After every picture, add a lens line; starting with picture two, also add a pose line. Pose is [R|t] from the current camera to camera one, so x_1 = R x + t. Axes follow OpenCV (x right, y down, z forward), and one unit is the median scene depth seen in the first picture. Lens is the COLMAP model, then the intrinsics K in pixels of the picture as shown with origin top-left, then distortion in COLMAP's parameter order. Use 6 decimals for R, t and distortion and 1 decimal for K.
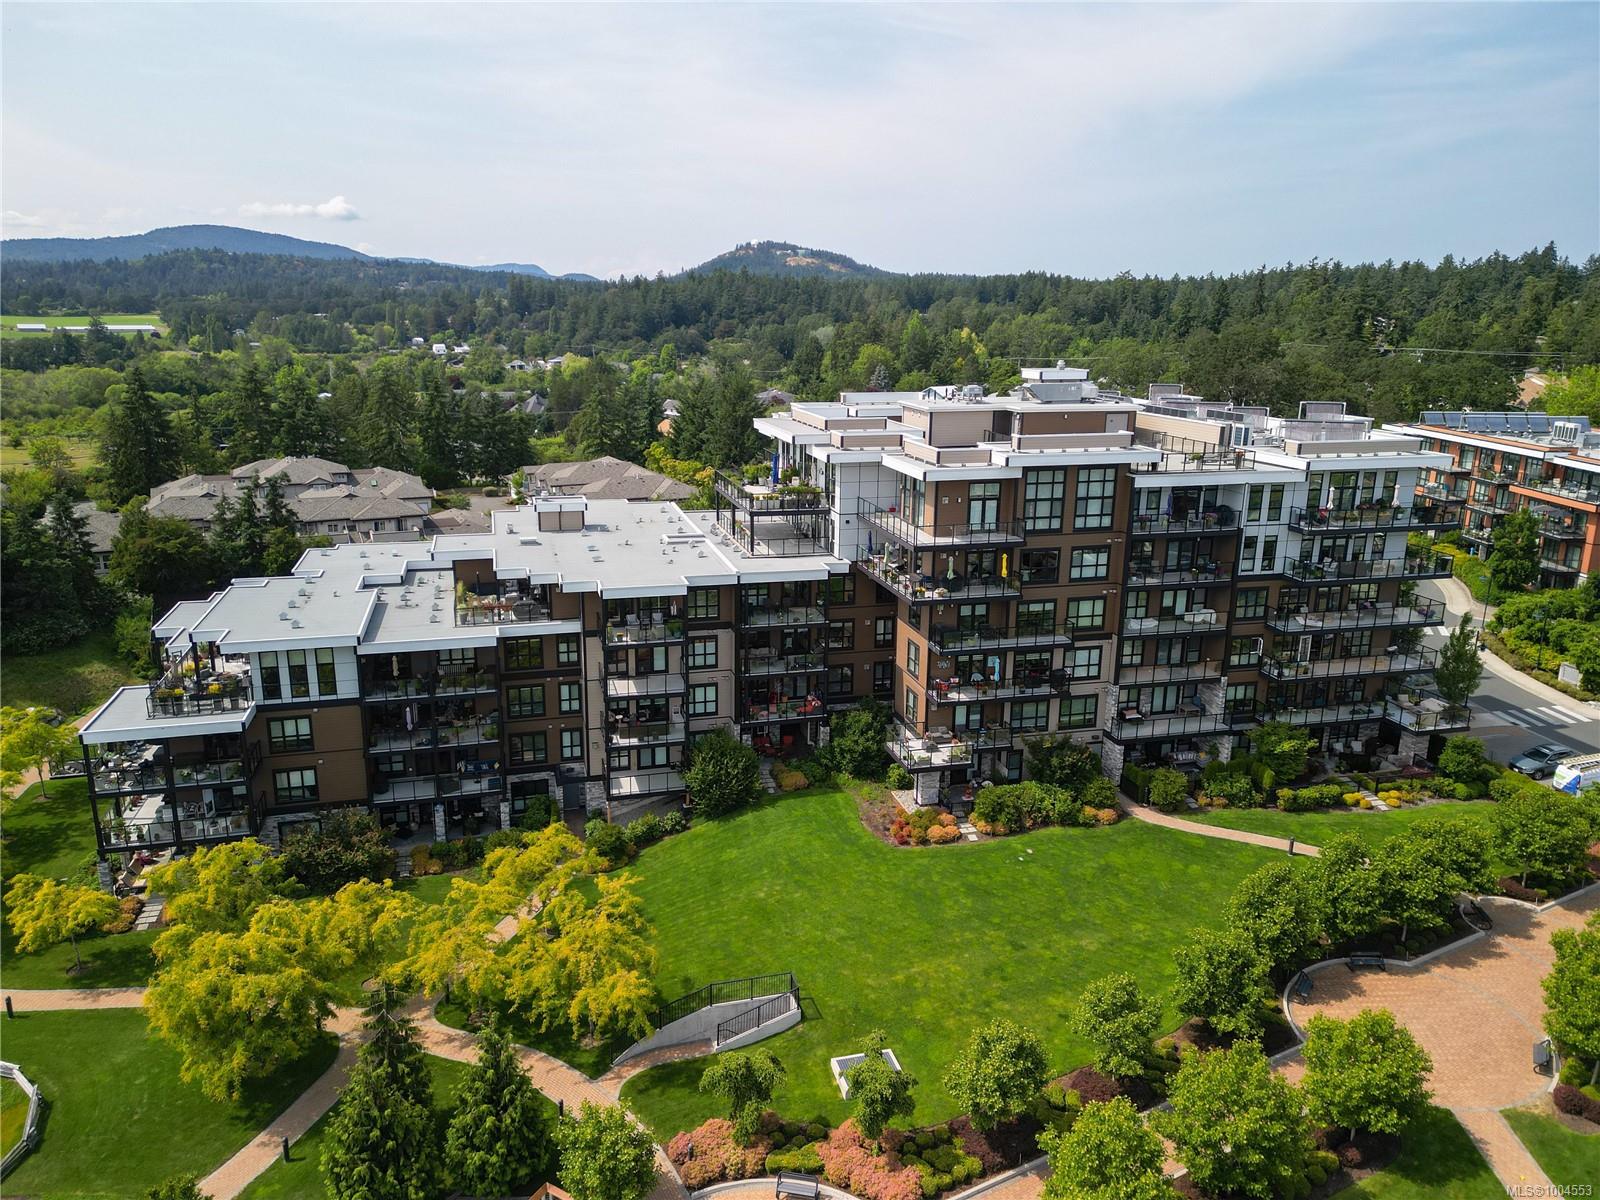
lens RADIAL K [[1114.9, 0, 801.5], [0, 1114.9, 591.8], [0, 0, 1]] dist [0.086279, -0.089723]
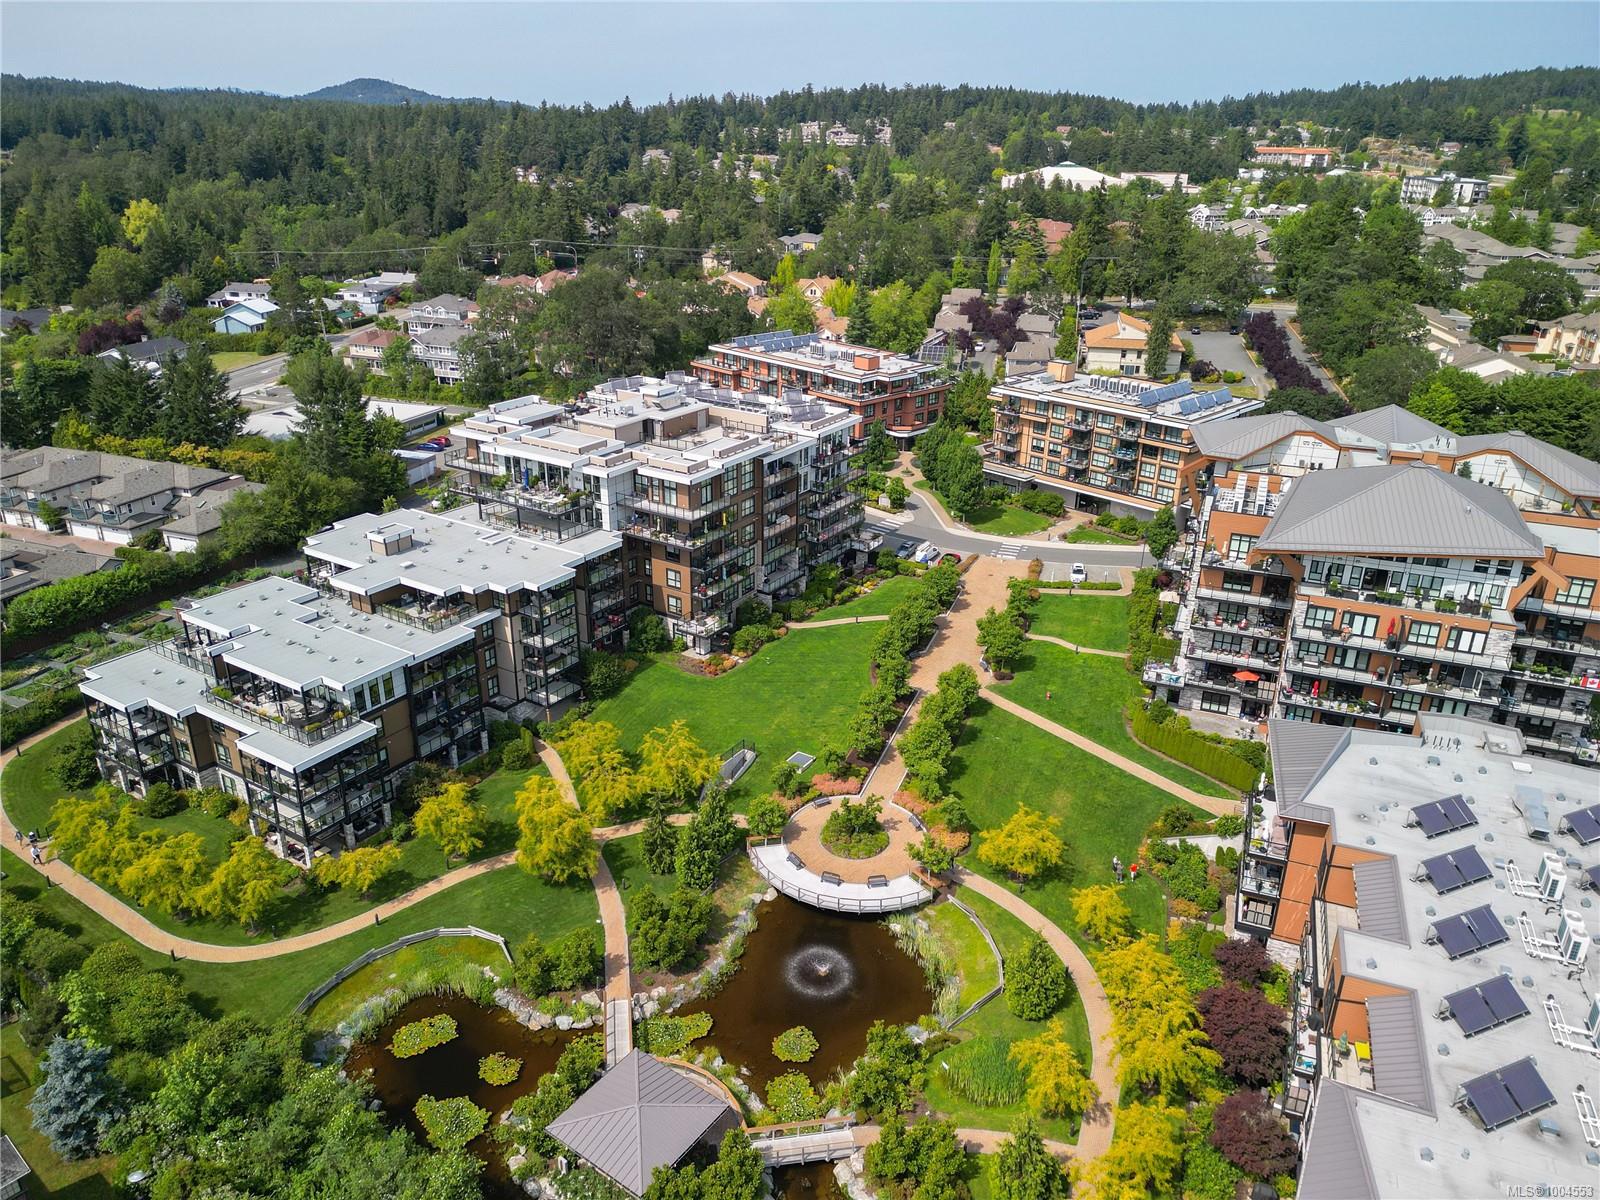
lens RADIAL K [[1114.9, 0, 801.5], [0, 1114.9, 591.8], [0, 0, 1]] dist [0.086279, -0.089723]
pose [[0.737631, -0.257786, 0.624057, -0.873529], [0.159399, 0.964609, 0.210053, -0.263848], [-0.656119, -0.055467, 0.752616, -0.472931]]
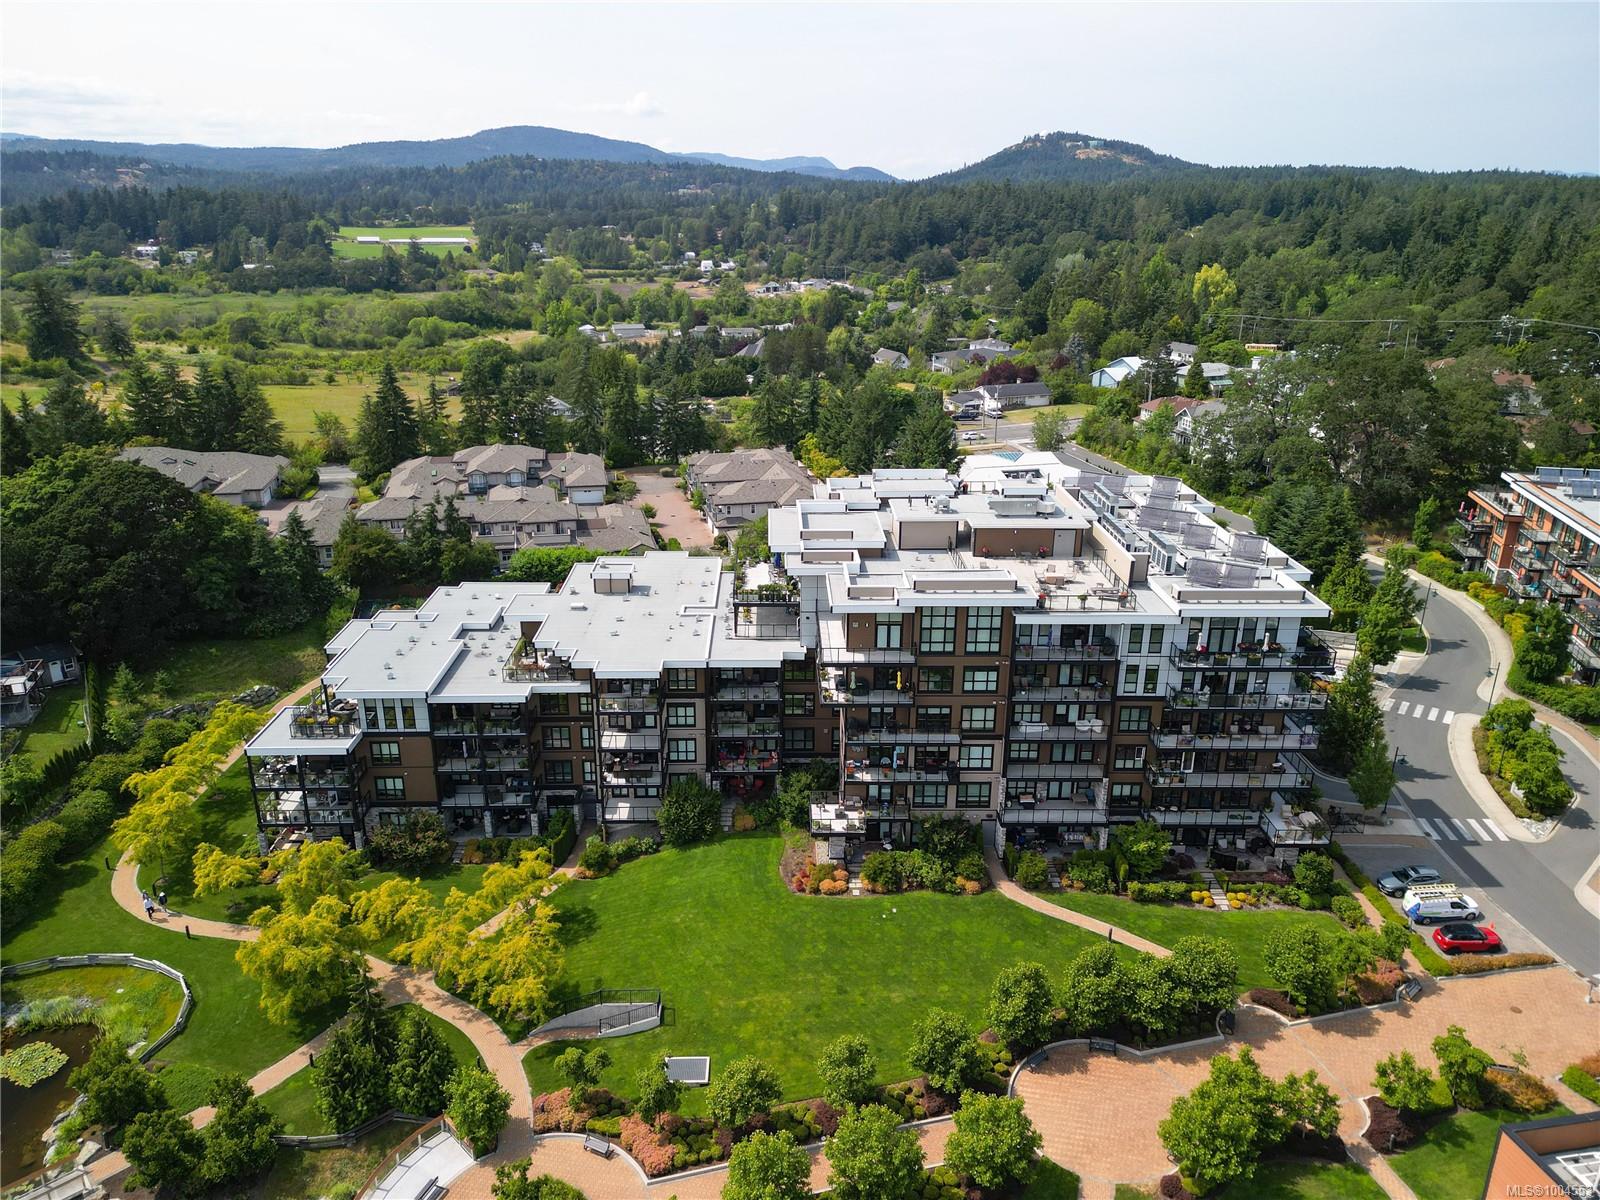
lens RADIAL K [[1114.9, 0, 801.5], [0, 1114.9, 591.8], [0, 0, 1]] dist [0.086279, -0.089723]
pose [[0.970772, 0.074605, -0.228112, 0.334004], [-0.054416, 0.994126, 0.093557, -0.219894], [0.233752, -0.078409, 0.969130, -0.206201]]
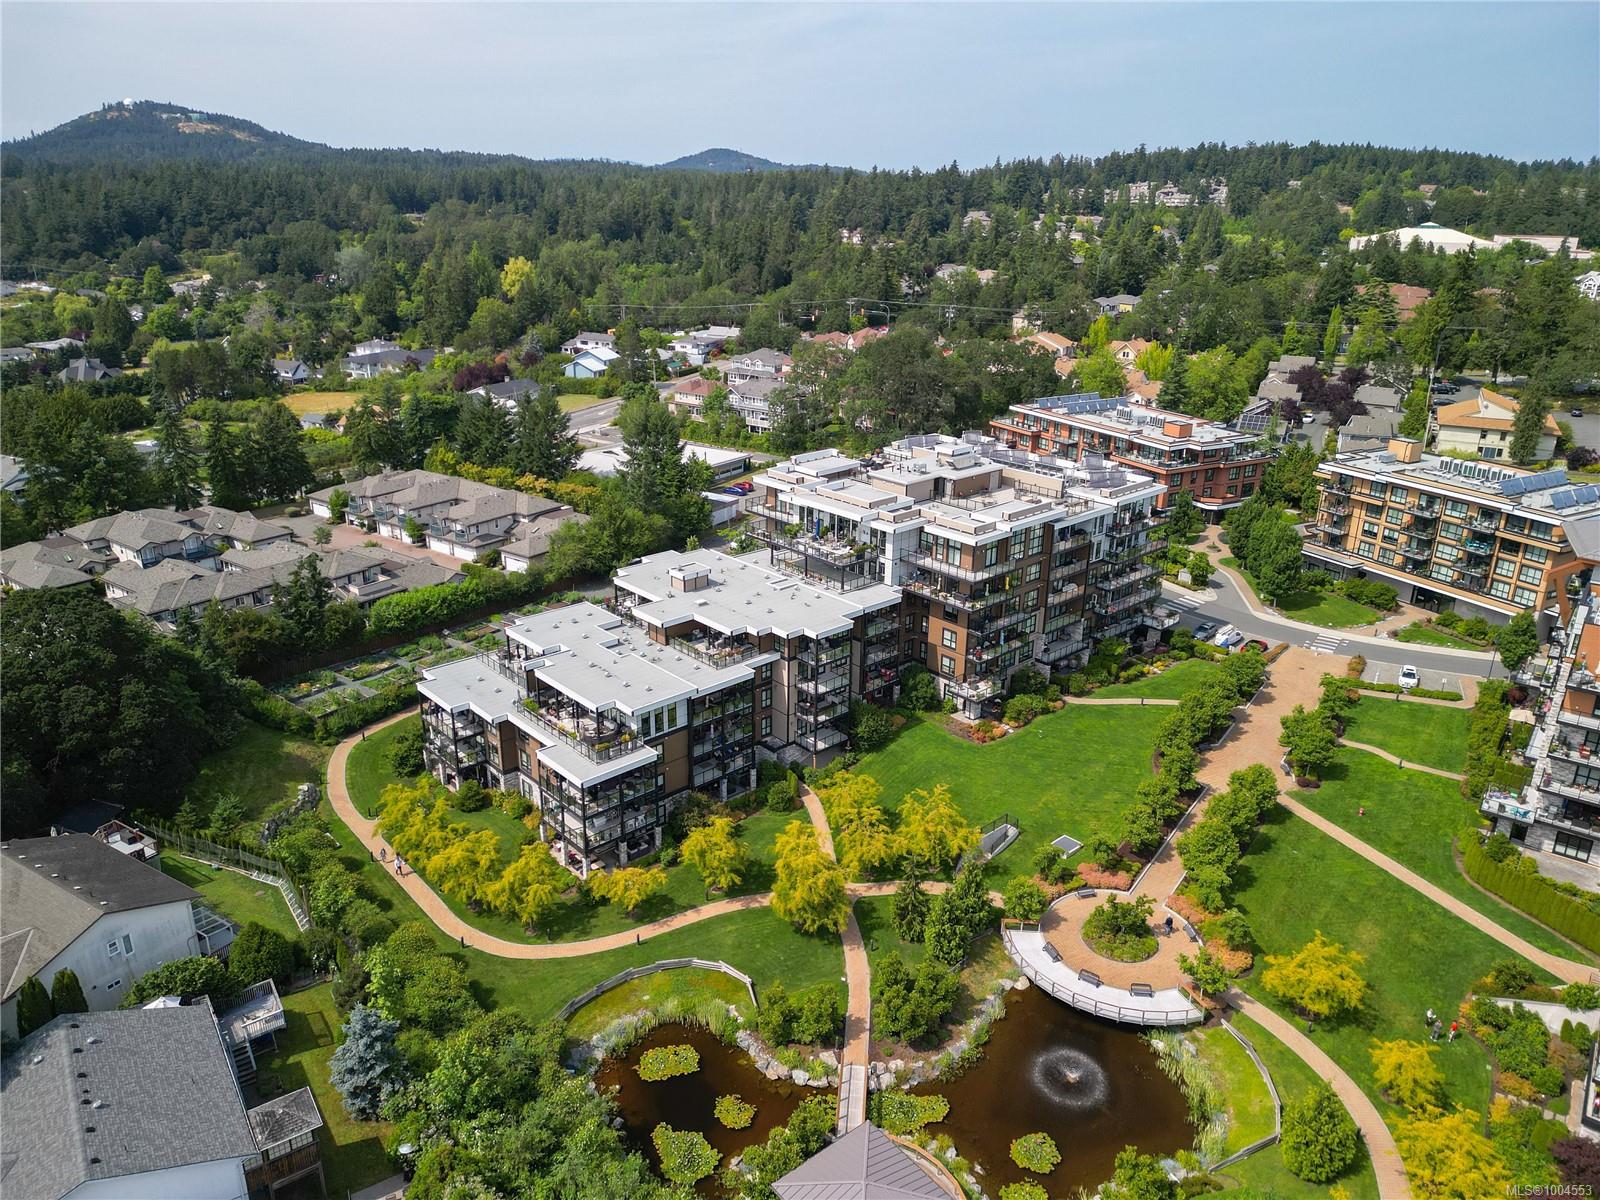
lens RADIAL K [[1114.9, 0, 801.5], [0, 1114.9, 591.8], [0, 0, 1]] dist [0.086279, -0.089723]
pose [[0.889685, -0.156213, 0.429019, -0.859692], [0.110422, 0.985372, 0.129802, -0.270264], [-0.443020, -0.068110, 0.893921, -0.462055]]
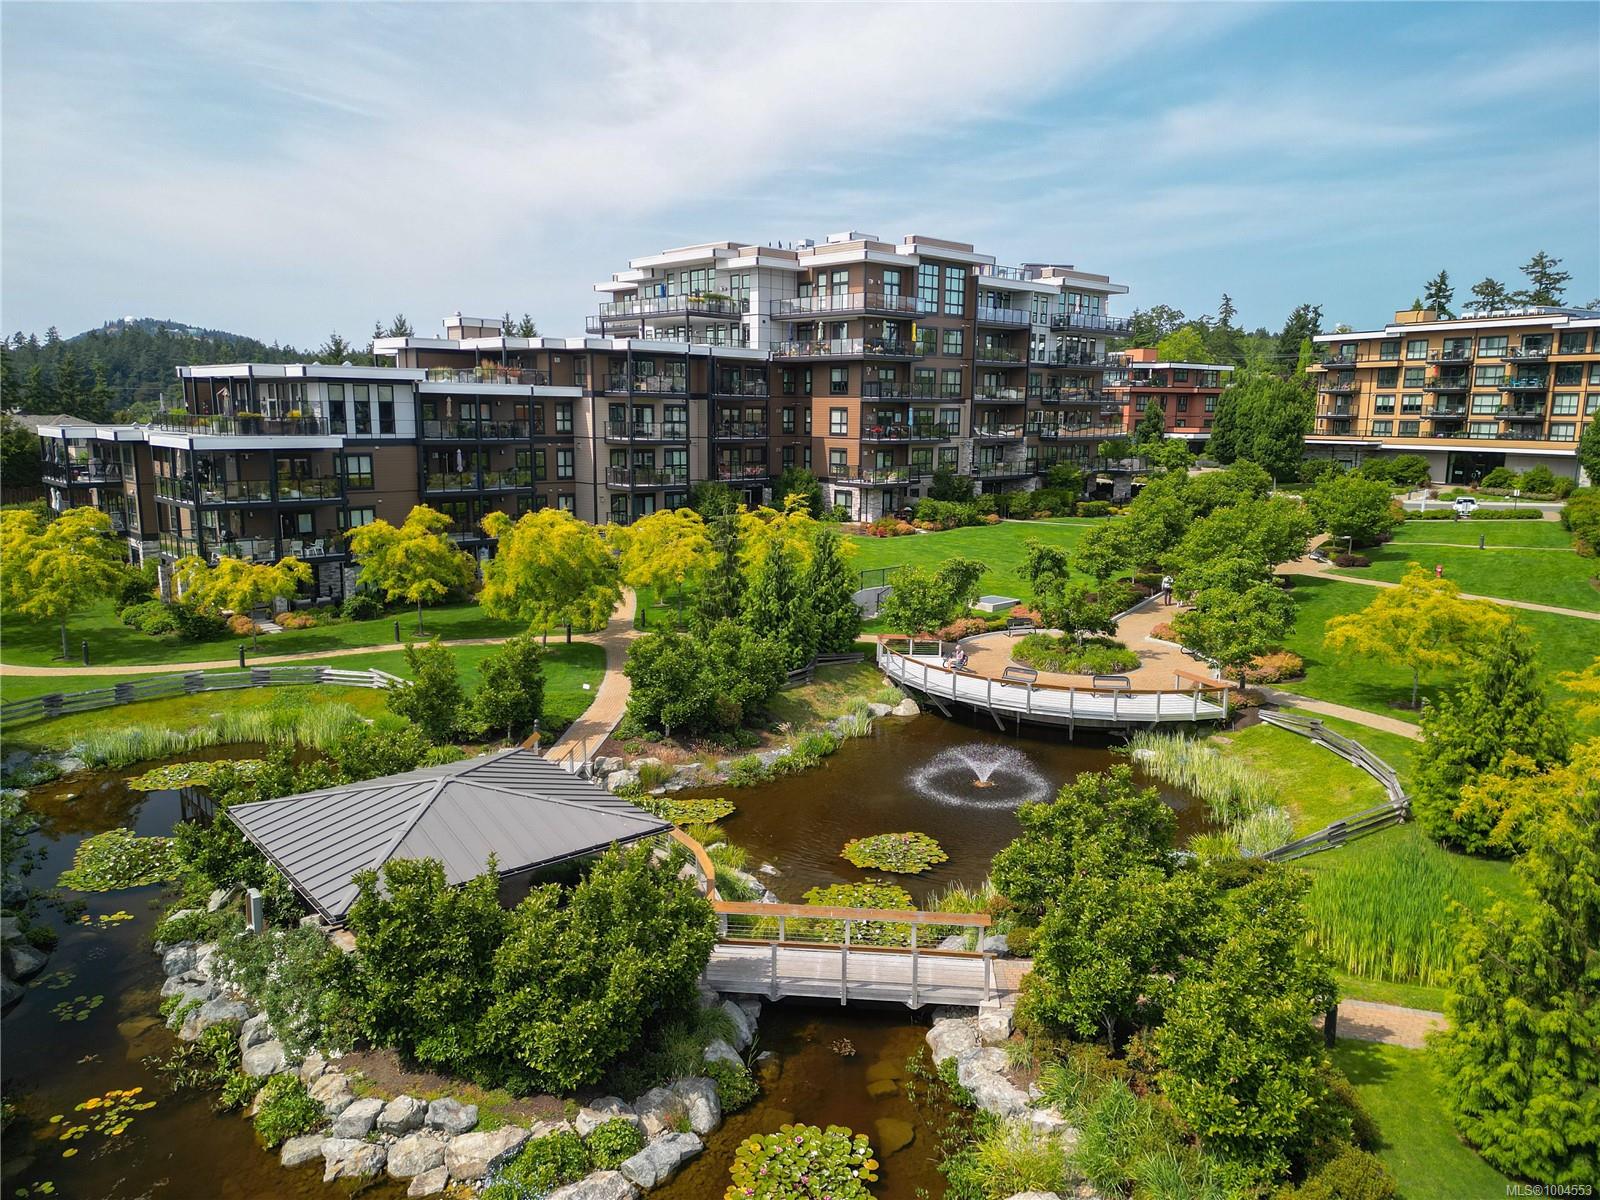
lens RADIAL K [[1114.9, 0, 801.5], [0, 1114.9, 591.8], [0, 0, 1]] dist [0.086279, -0.089723]
pose [[0.881106, -0.078749, 0.466316, -0.550002], [0.115987, 0.991907, -0.051650, 0.317255], [-0.458474, 0.099595, 0.883109, -0.076625]]
